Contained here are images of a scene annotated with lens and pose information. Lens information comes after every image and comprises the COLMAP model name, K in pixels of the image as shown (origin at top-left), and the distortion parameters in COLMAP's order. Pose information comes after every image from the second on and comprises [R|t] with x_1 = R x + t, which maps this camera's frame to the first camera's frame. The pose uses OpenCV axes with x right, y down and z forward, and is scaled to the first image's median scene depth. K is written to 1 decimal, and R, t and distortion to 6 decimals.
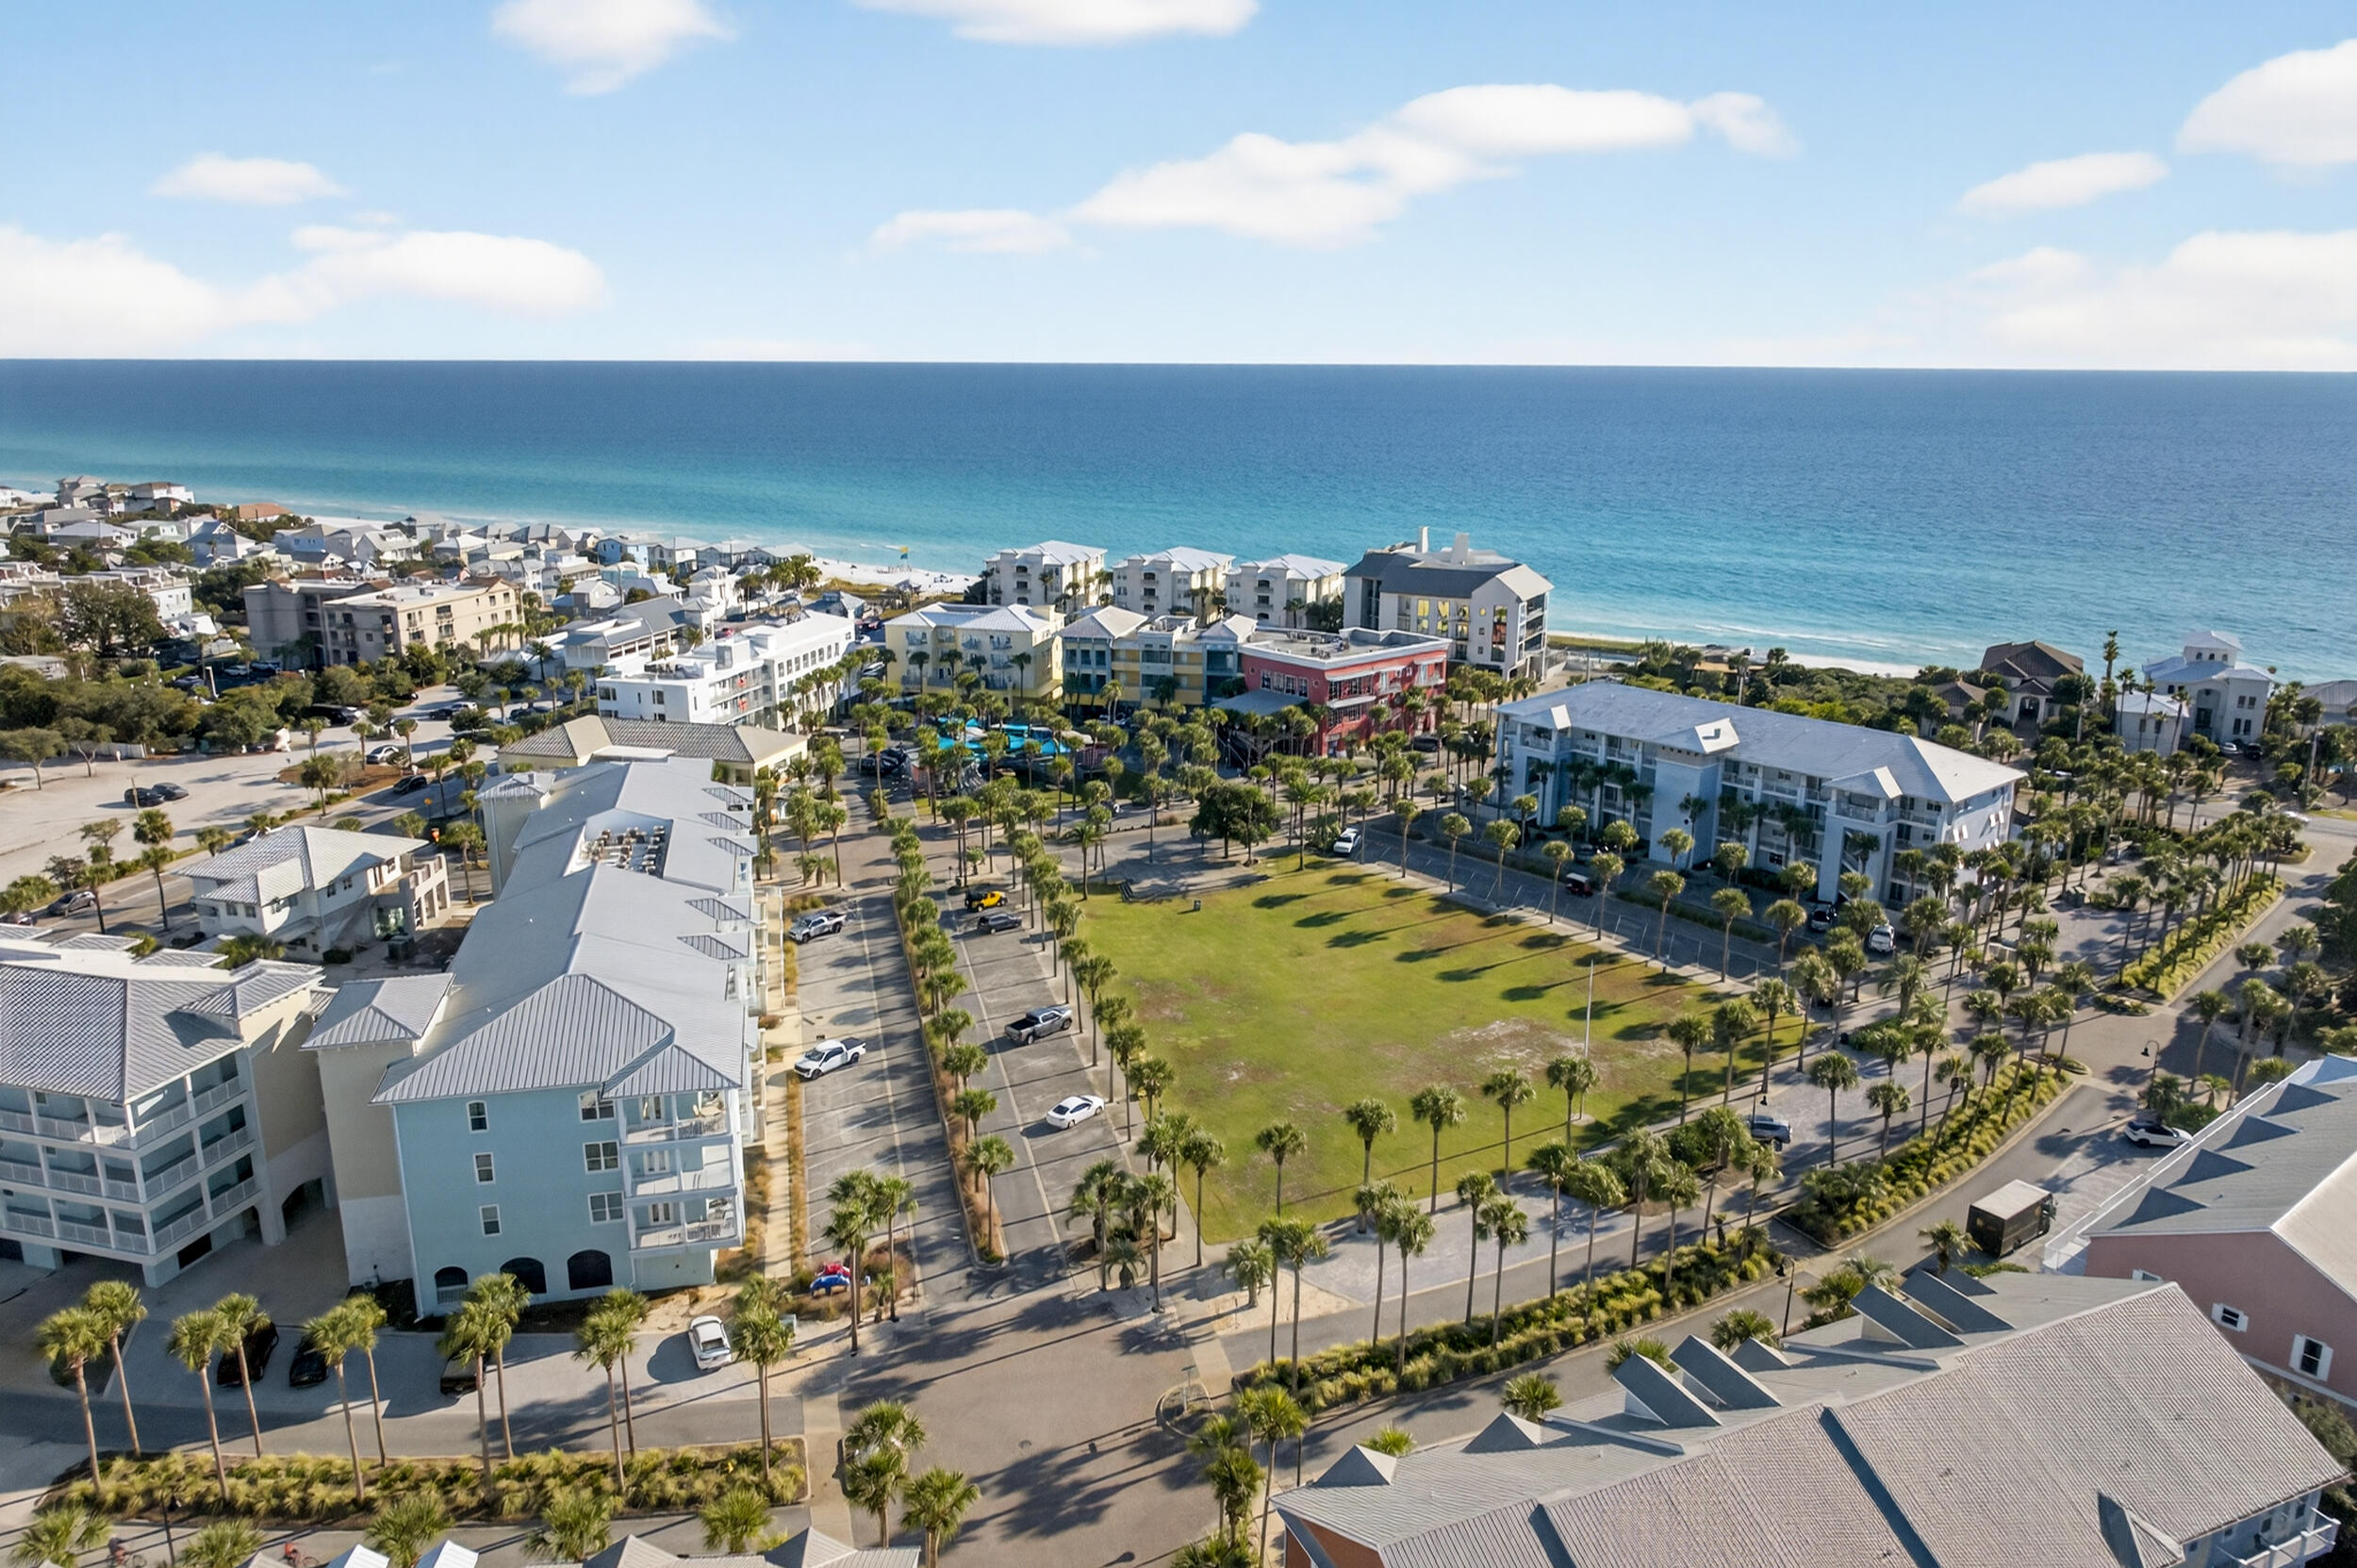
lens RADIAL K [[1372.9, 0, 1187.8], [0, 1372.9, 733.3], [0, 0, 1]] dist [0.042163, -0.000249]
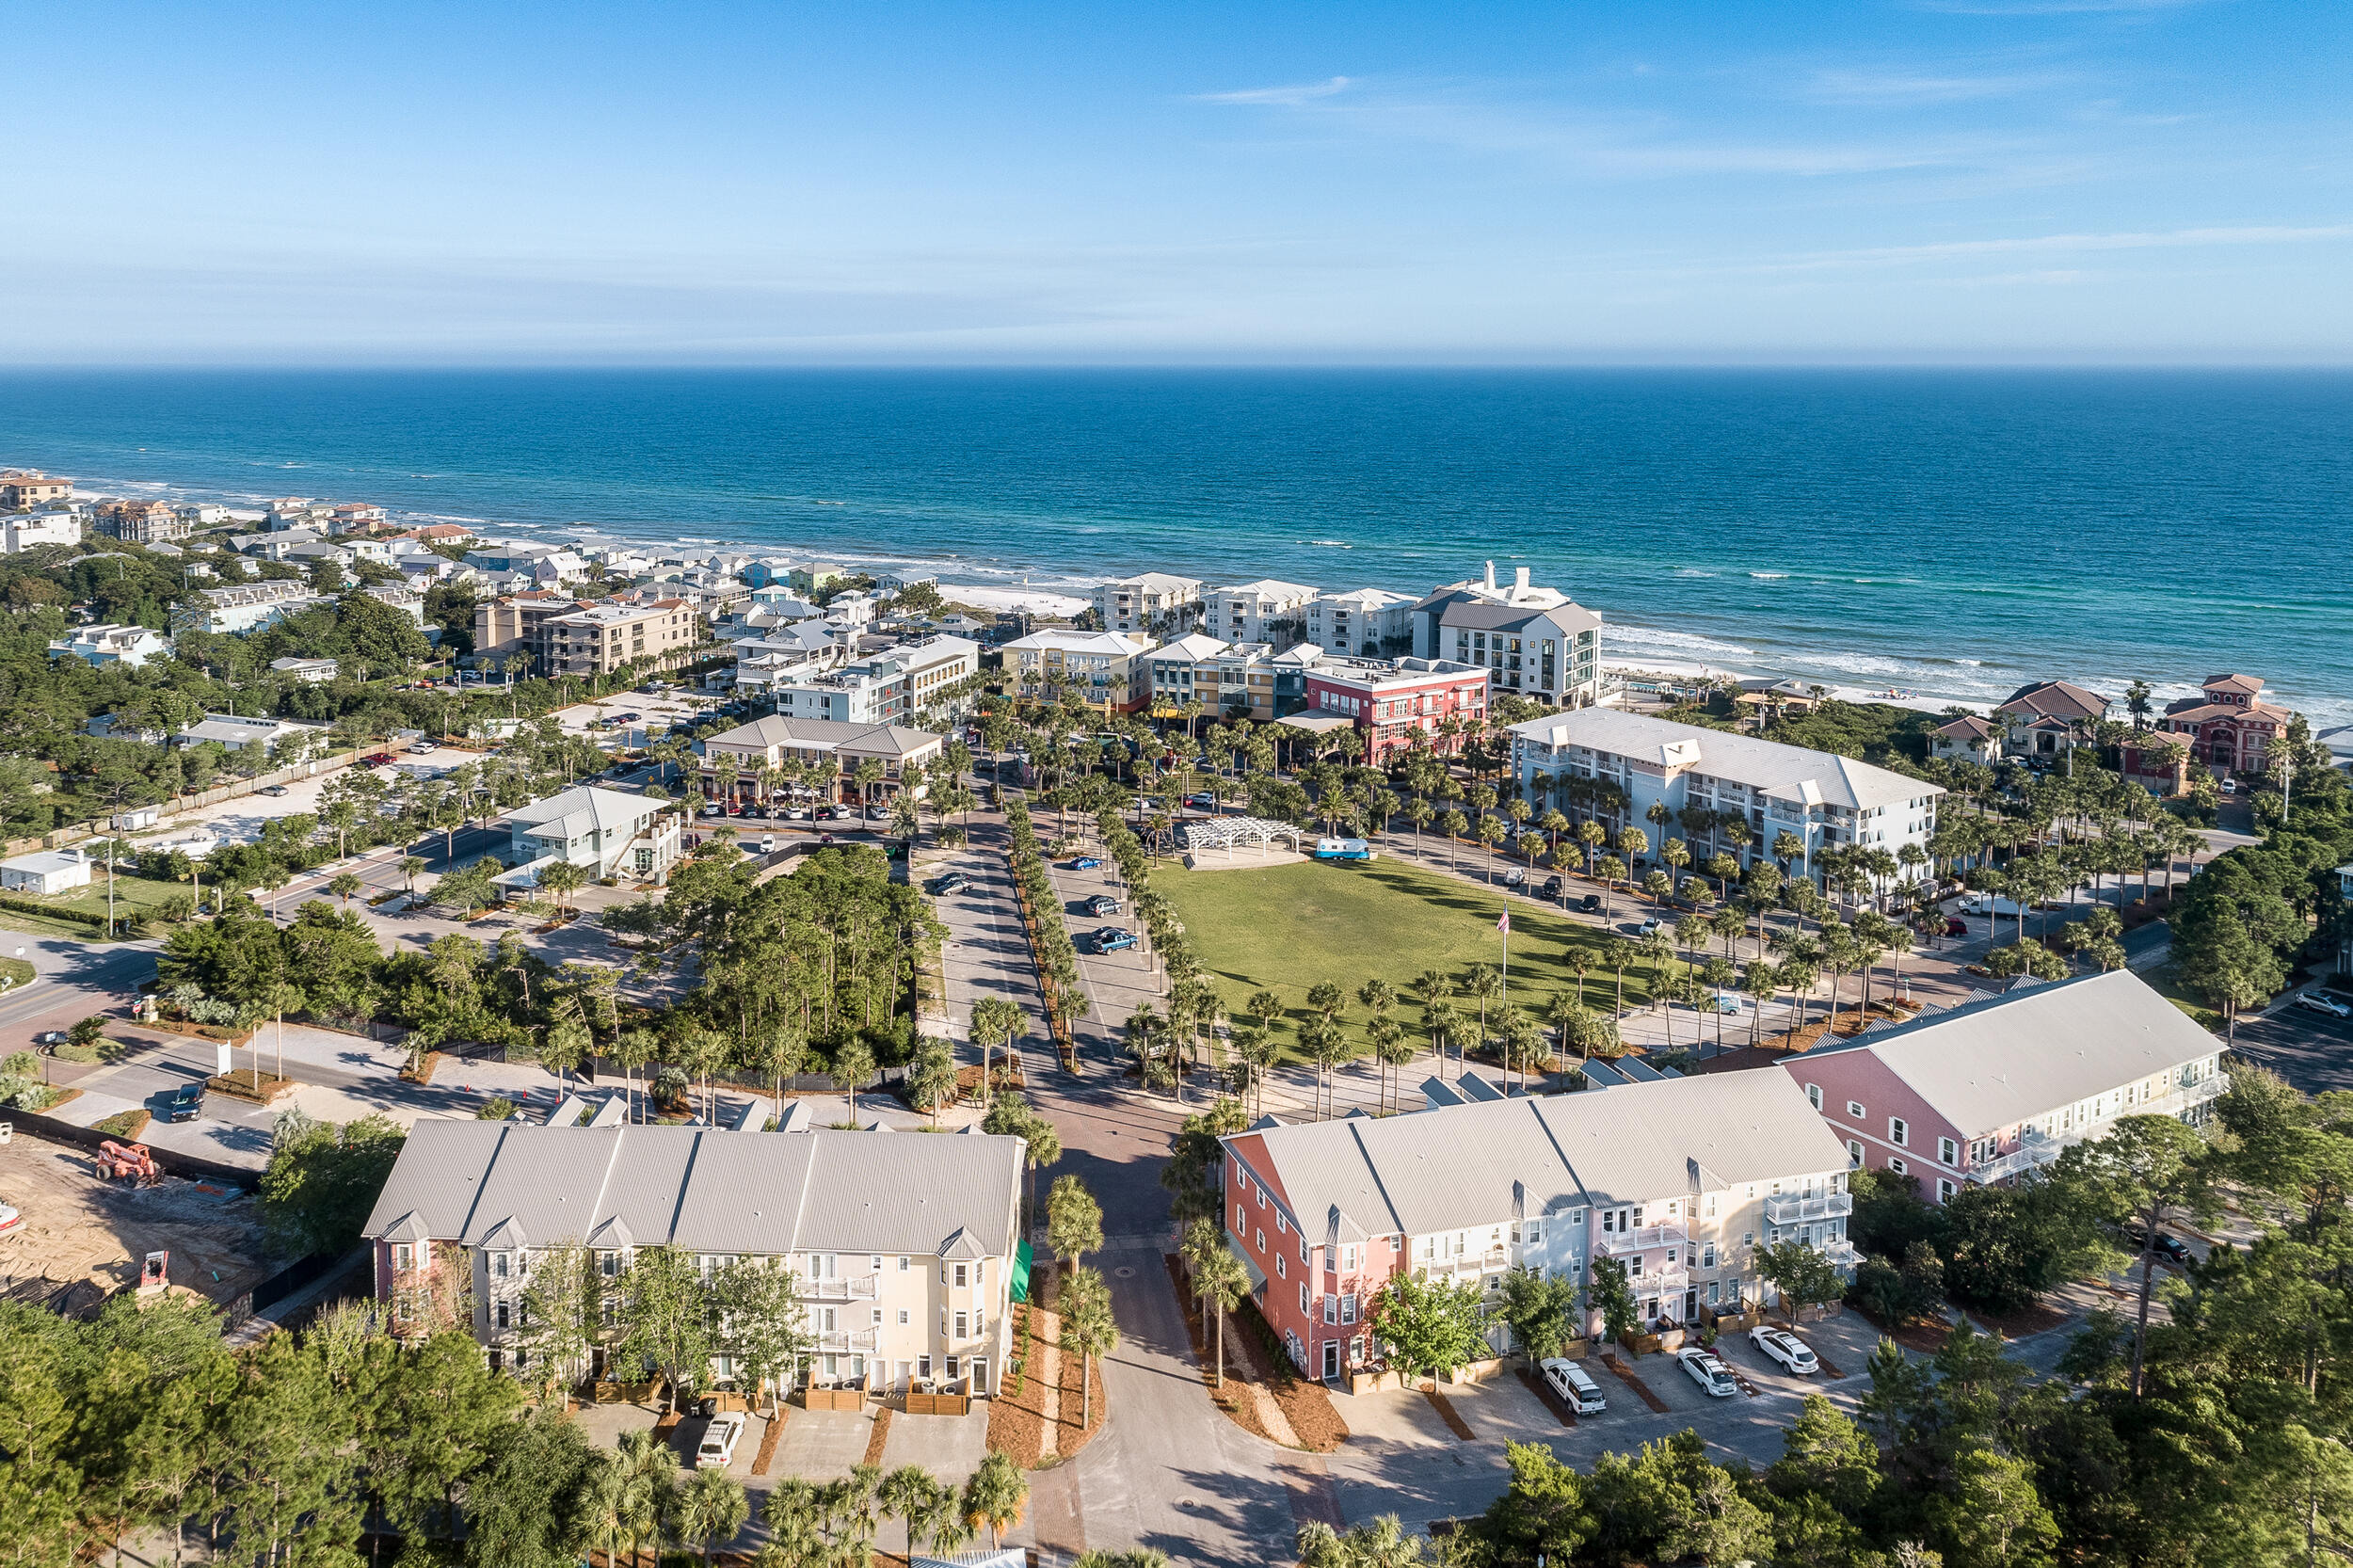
lens RADIAL K [[1463.6, 0, 1176.5], [0, 1463.6, 784.0], [0, 0, 1]] dist [-0.000509, 0.000044]
pose [[0.995686, 0.027033, -0.088764, 0.037215], [-0.025819, 0.999557, 0.014798, 0.014578], [0.089125, -0.012443, 0.995943, -0.208606]]
